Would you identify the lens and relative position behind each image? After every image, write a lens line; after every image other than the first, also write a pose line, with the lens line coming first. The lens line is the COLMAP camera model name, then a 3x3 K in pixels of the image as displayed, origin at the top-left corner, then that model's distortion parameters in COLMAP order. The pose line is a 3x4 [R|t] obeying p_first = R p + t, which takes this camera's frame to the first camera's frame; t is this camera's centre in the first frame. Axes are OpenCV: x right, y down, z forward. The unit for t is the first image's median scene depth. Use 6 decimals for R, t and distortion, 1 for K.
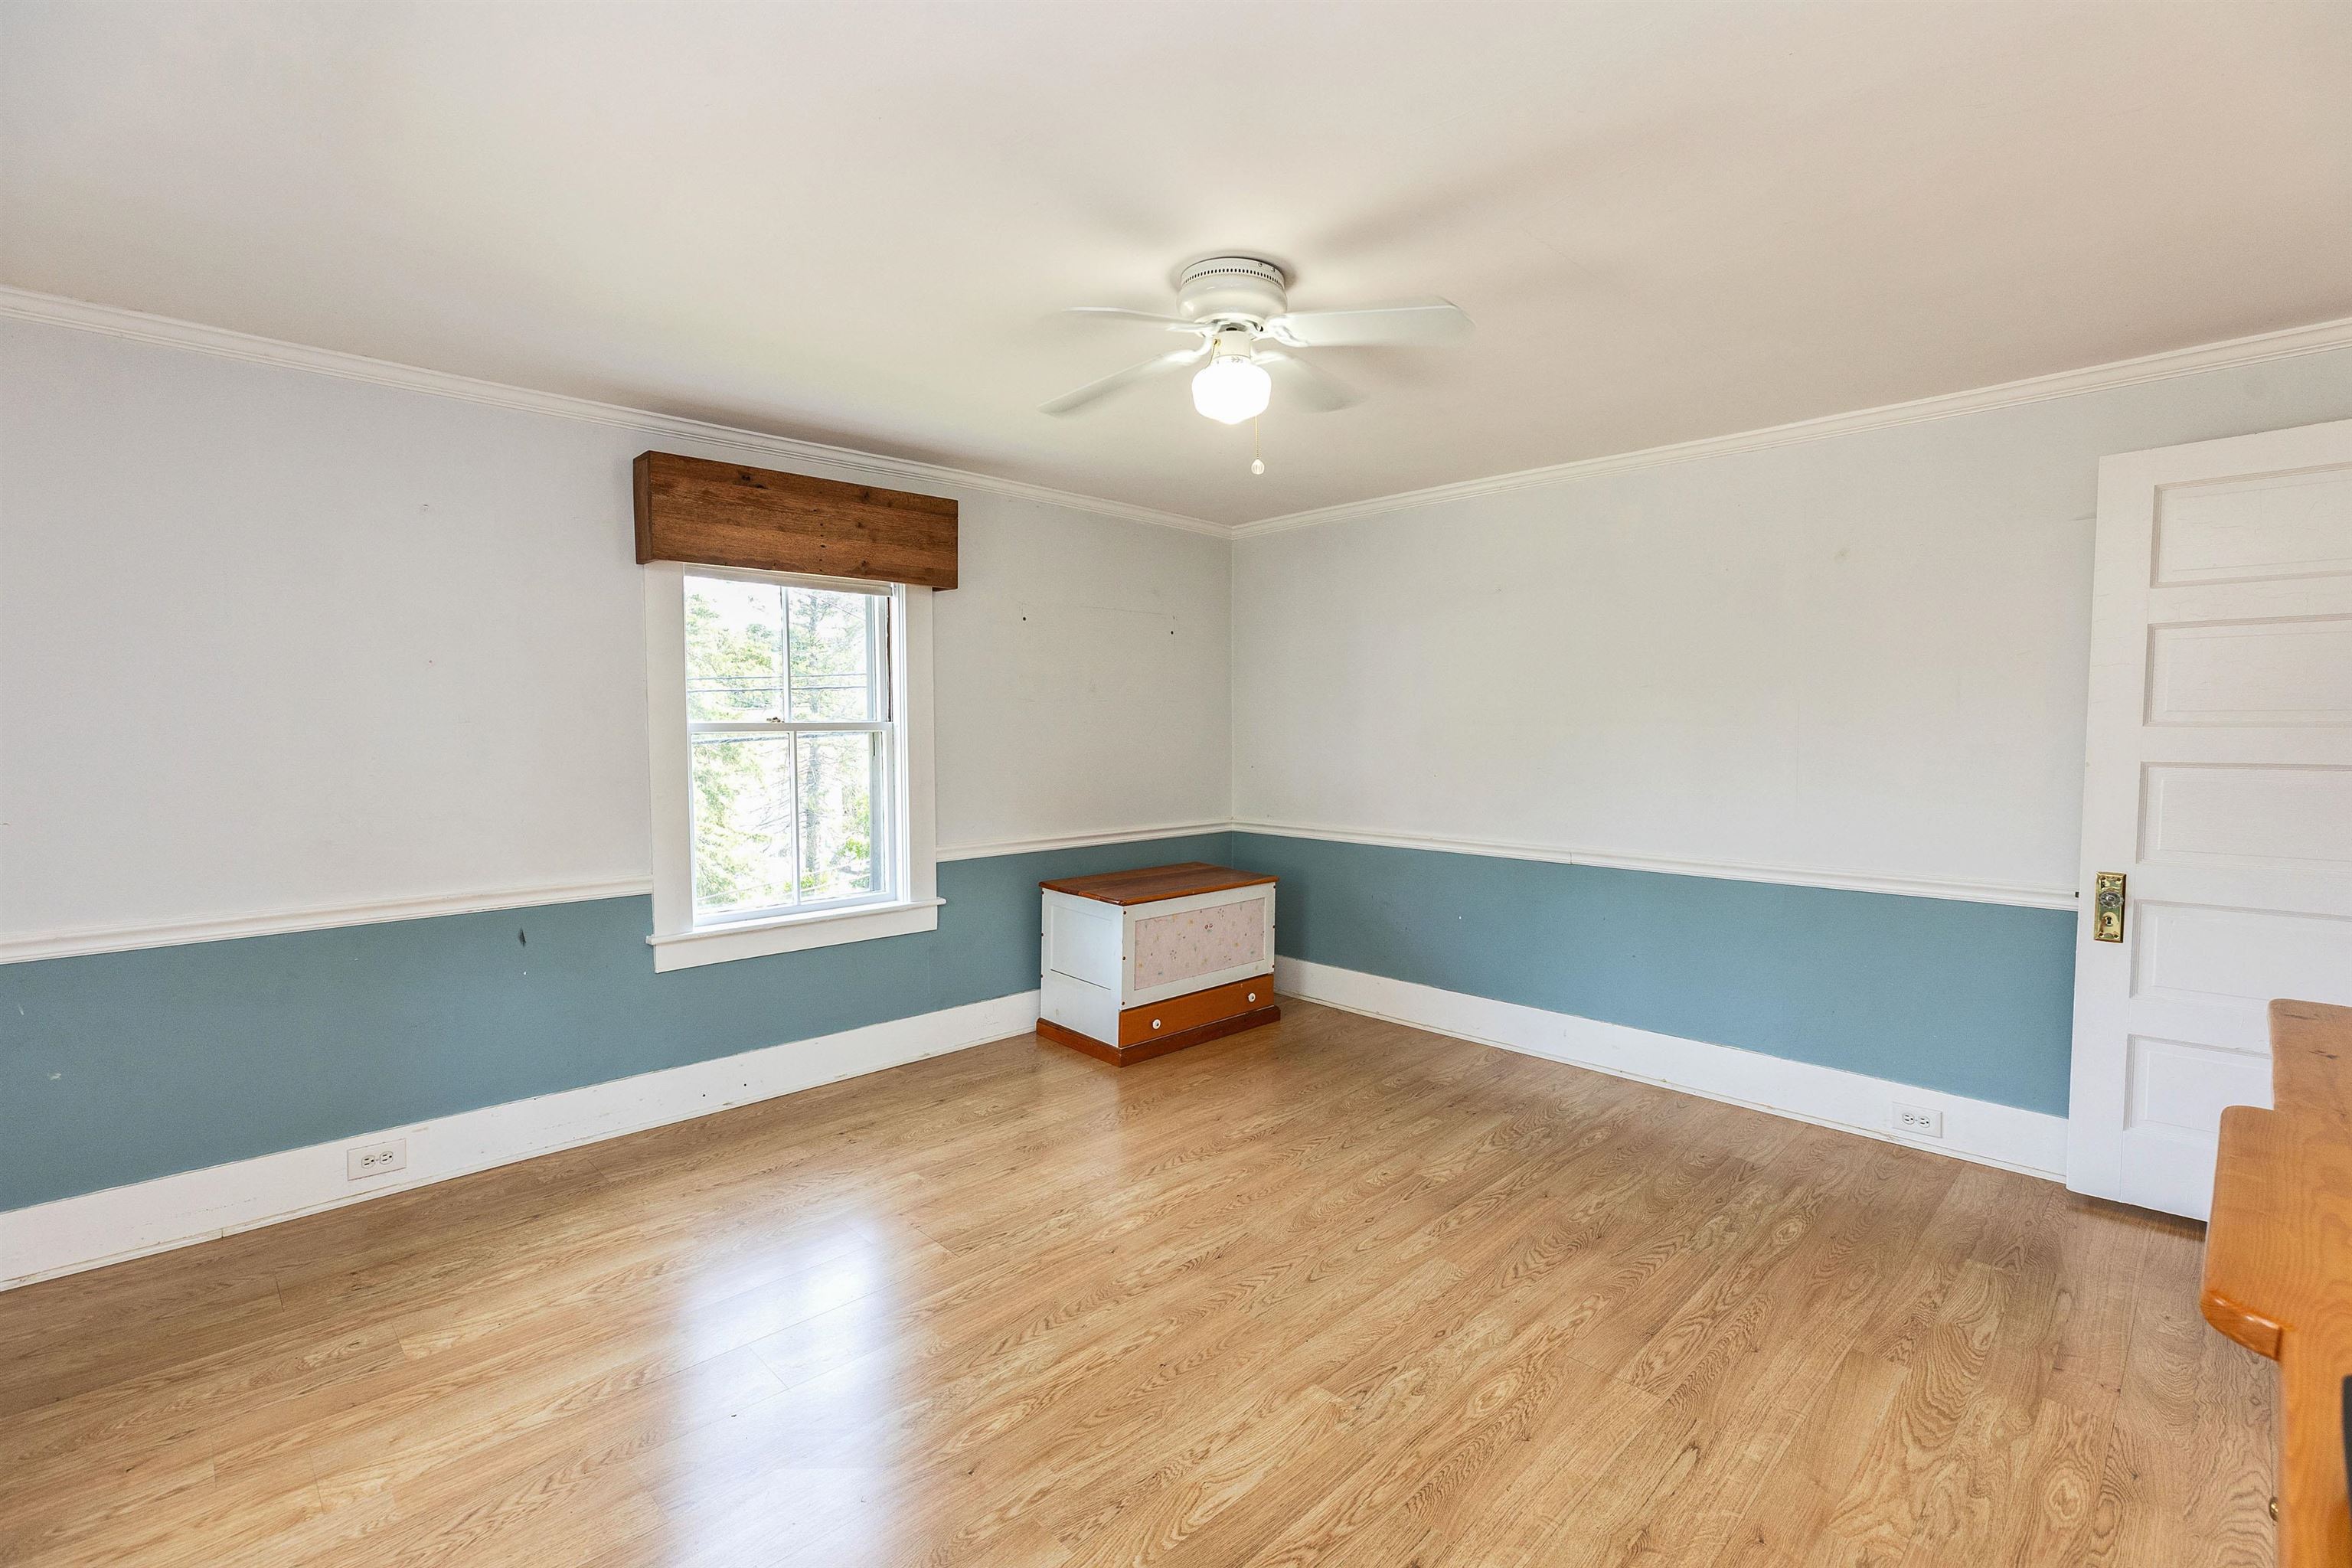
lens RADIAL K [[1075.7, 0, 1162.9], [0, 1075.7, 783.5], [0, 0, 1]] dist [0.003650, -0.000244]
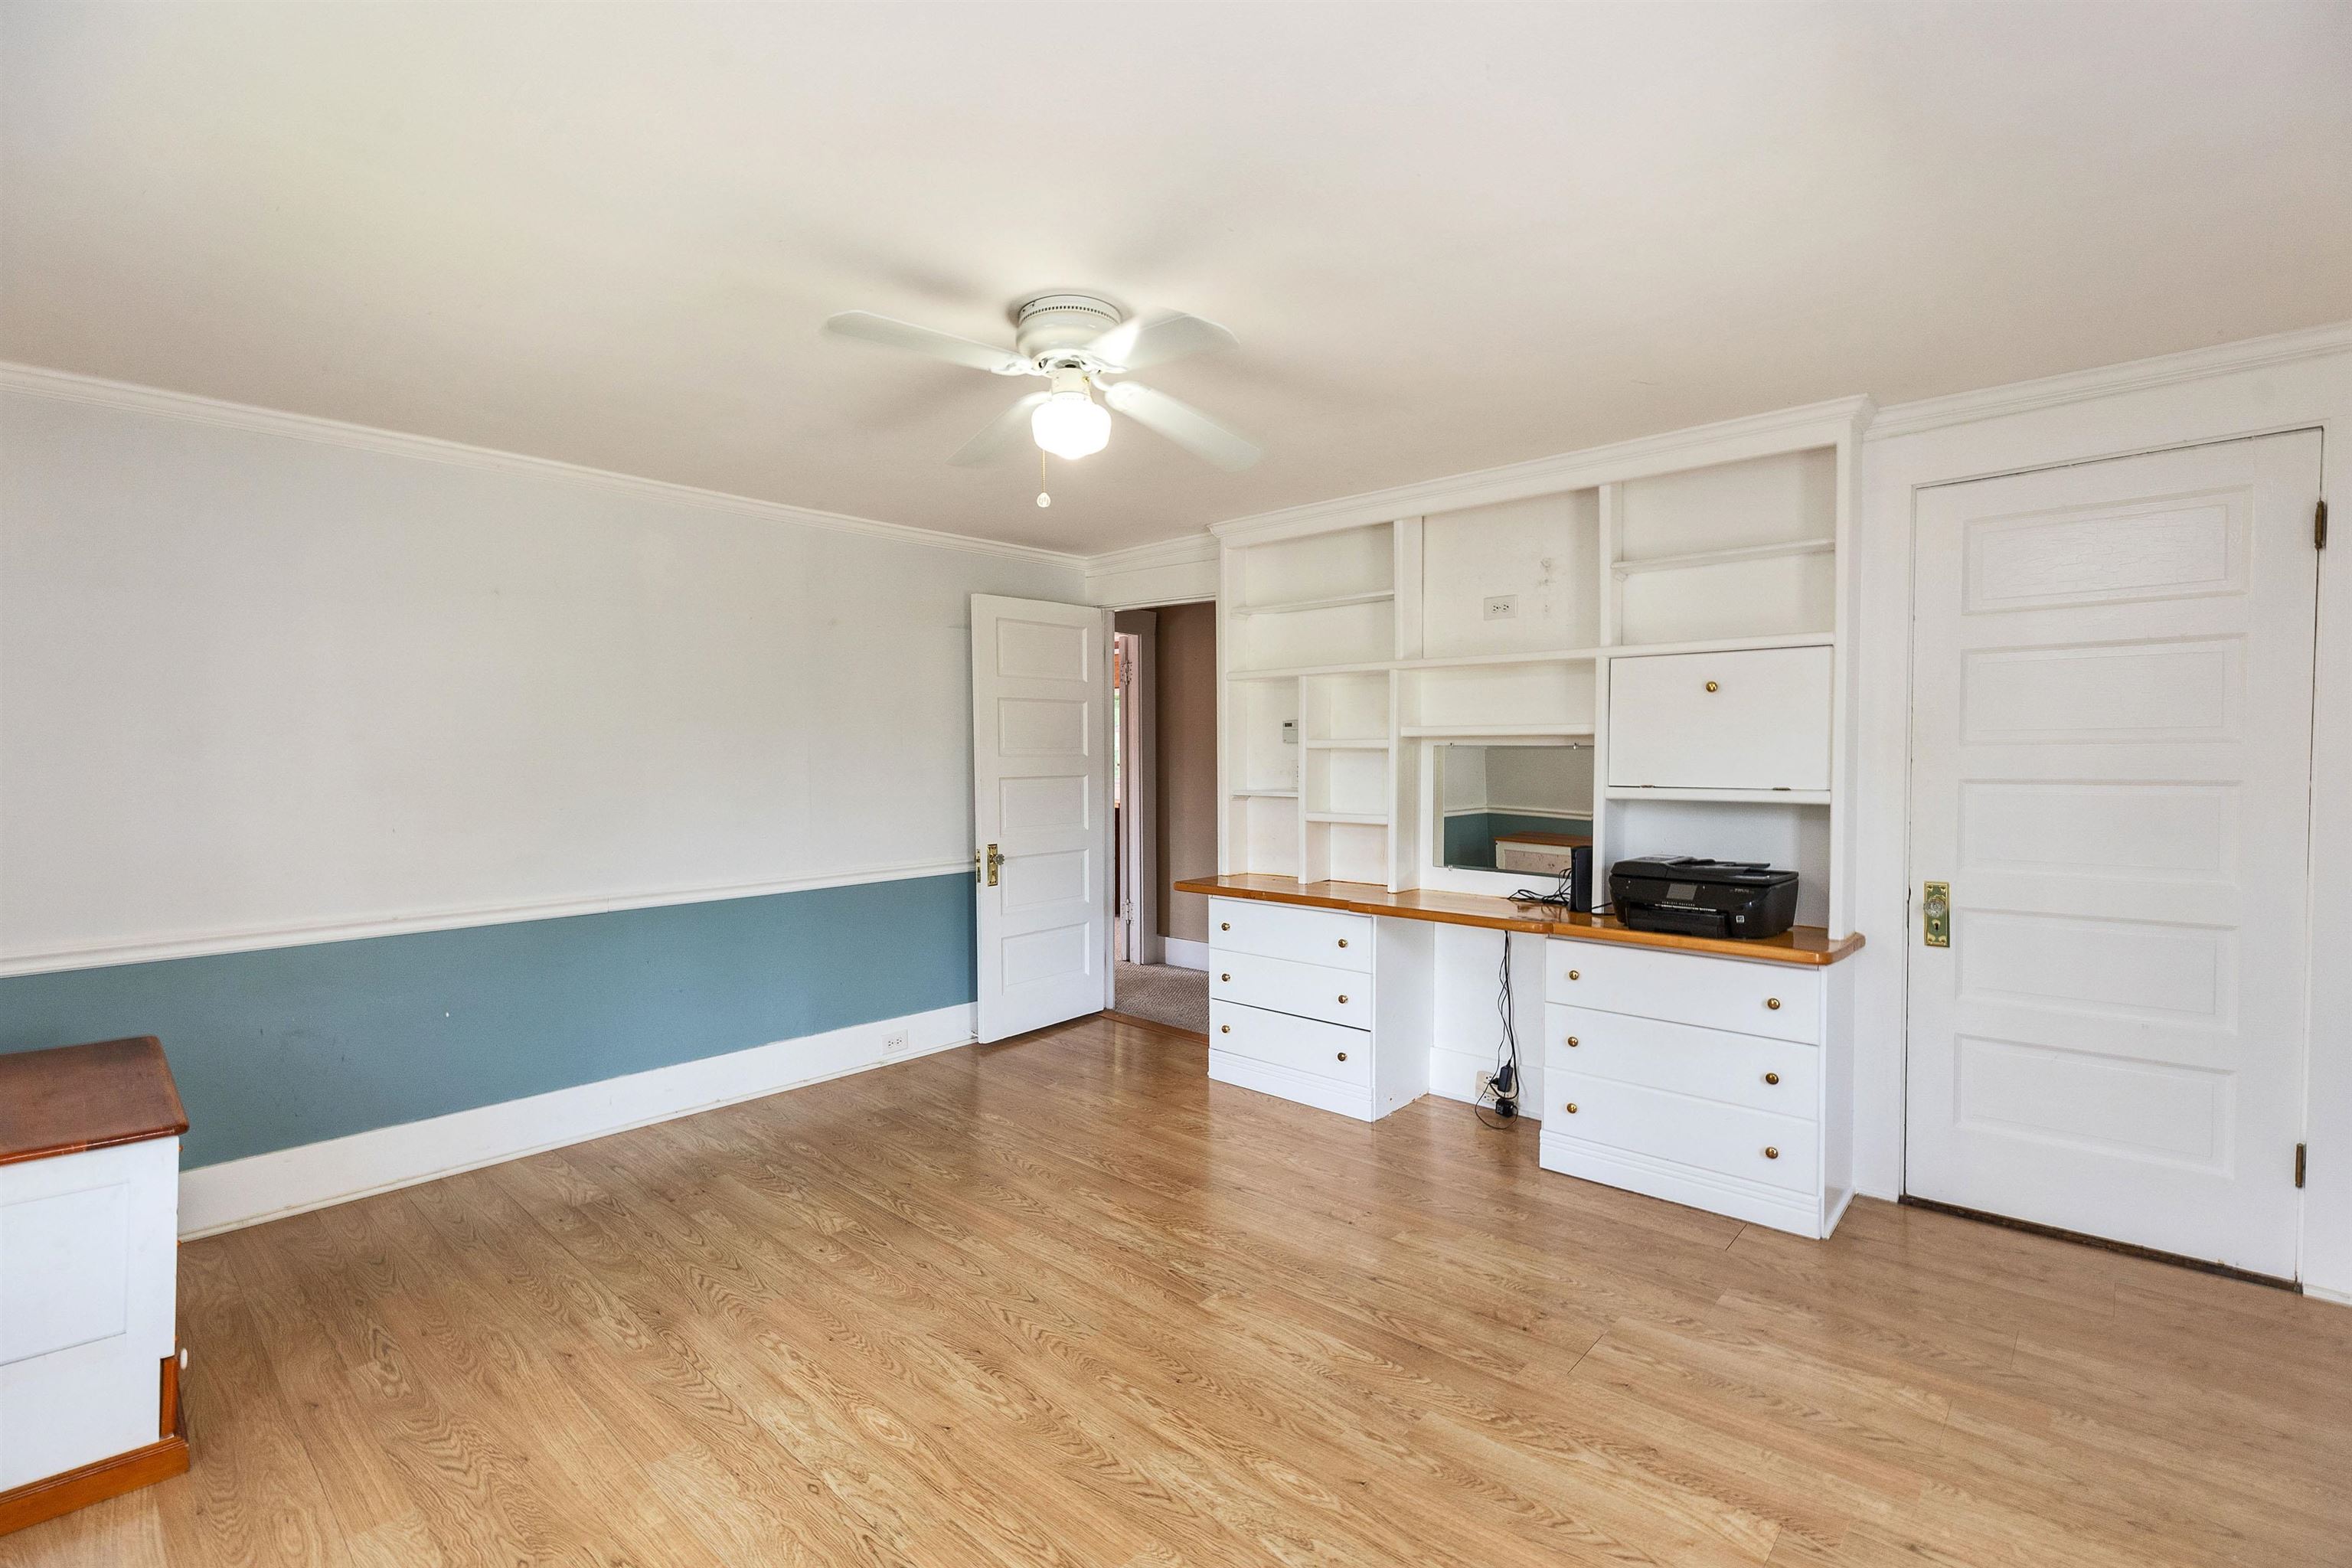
lens RADIAL K [[1055.9, 0, 1204.1], [0, 1055.9, 777.6], [0, 0, 1]] dist [0.004495, 0.000344]
pose [[-0.084464, -0.024402, 0.996128, -0.698970], [0.059839, 0.997772, 0.029516, -0.044520], [-0.994628, 0.062100, -0.082816, 0.719309]]
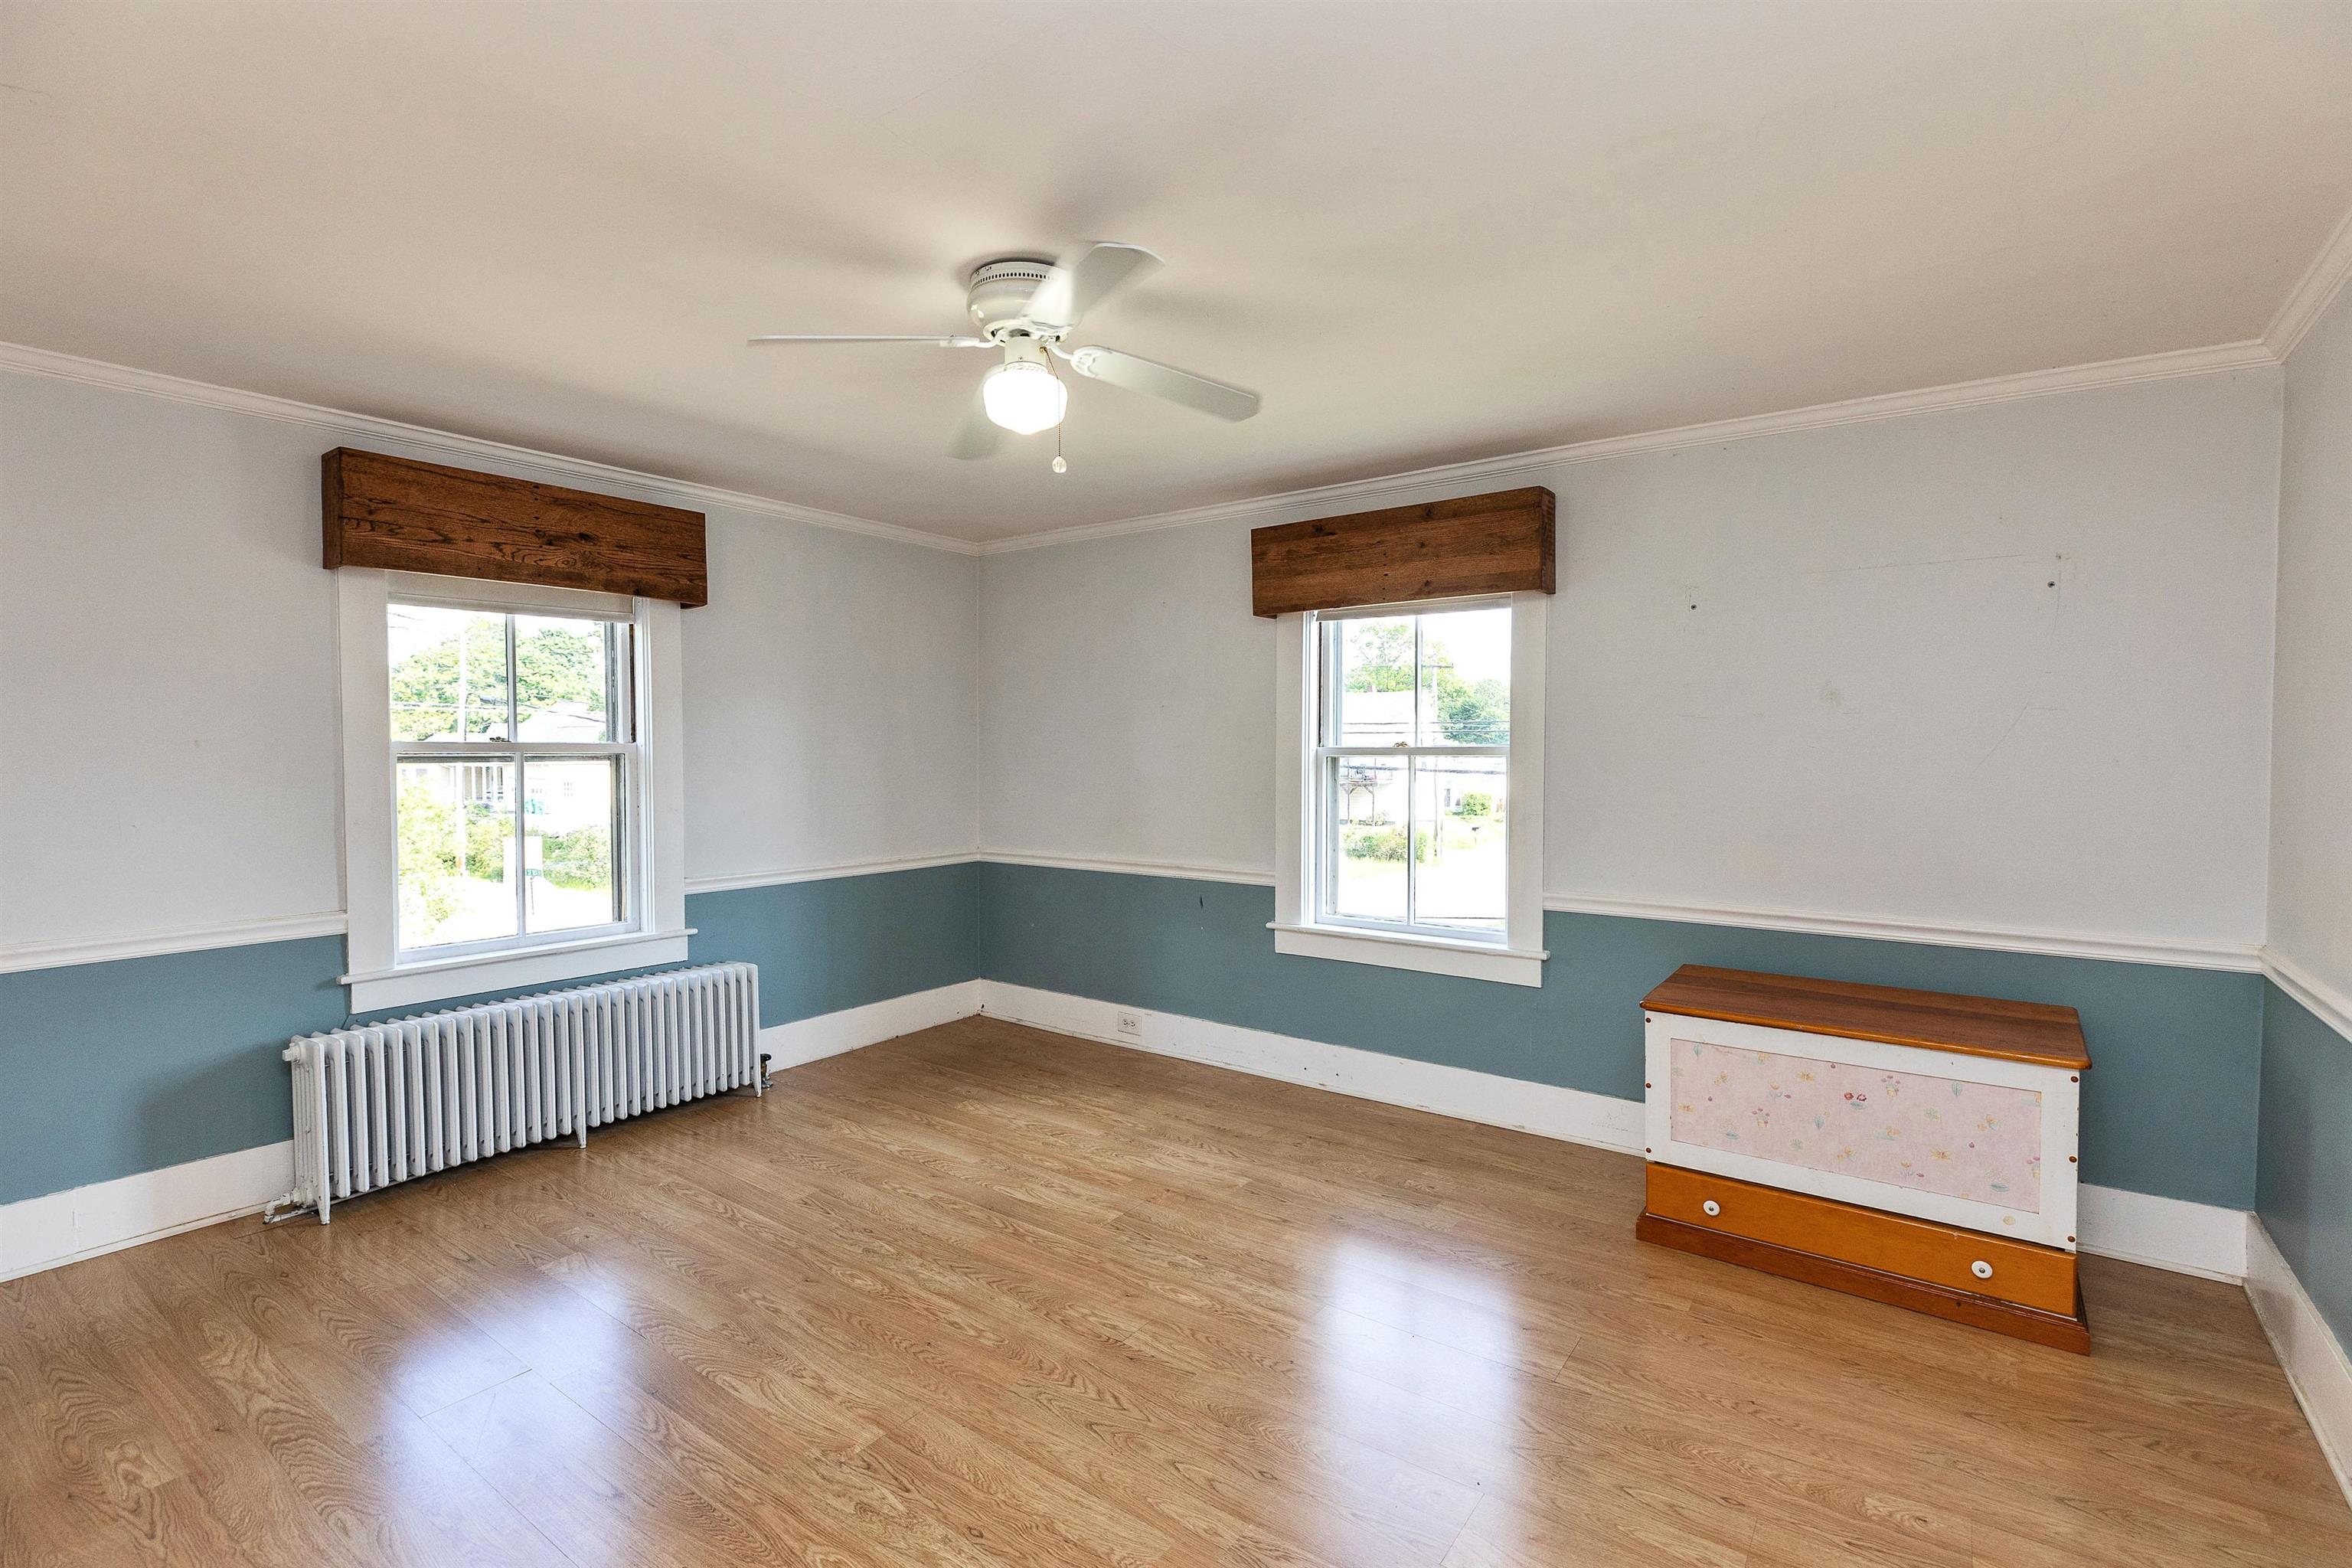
lens RADIAL K [[1075.7, 0, 1162.9], [0, 1075.7, 783.5], [0, 0, 1]] dist [0.003650, -0.000244]
pose [[0.157718, 0.035245, -0.986855, 0.759586], [-0.055815, 0.998083, 0.026726, -0.043170], [0.985906, 0.050866, 0.159383, 0.724551]]
